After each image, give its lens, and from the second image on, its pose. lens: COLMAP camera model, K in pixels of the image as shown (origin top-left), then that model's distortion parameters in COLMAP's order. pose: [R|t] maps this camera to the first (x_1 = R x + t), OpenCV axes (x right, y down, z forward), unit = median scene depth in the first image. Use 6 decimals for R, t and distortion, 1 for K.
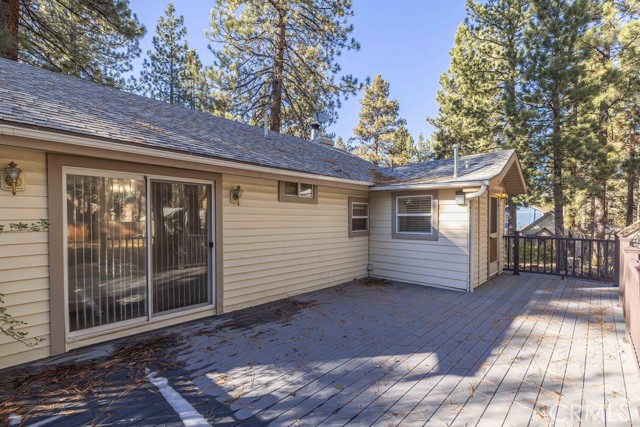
lens RADIAL K [[281.9, 0, 318.2], [0, 281.9, 219.4], [0, 0, 1]] dist [0.003110, -0.000565]
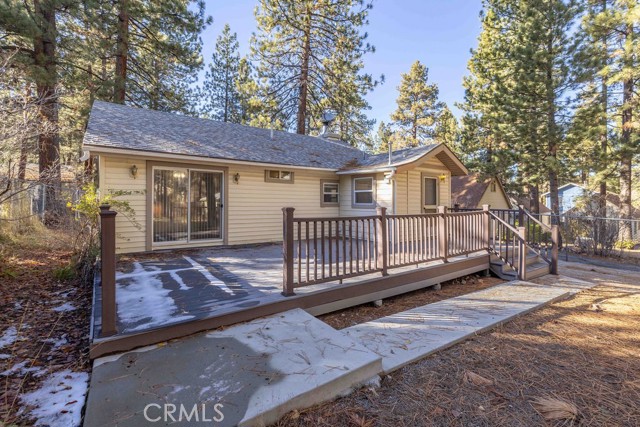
lens RADIAL K [[281.9, 0, 316.6], [0, 281.9, 195.7], [0, 0, 1]] dist [0.003110, -0.000565]
pose [[0.981998, -0.000158, -0.188891, 0.131193], [-0.005154, 0.999605, -0.027630, 0.016643], [0.188821, 0.028106, 0.981609, -0.155511]]
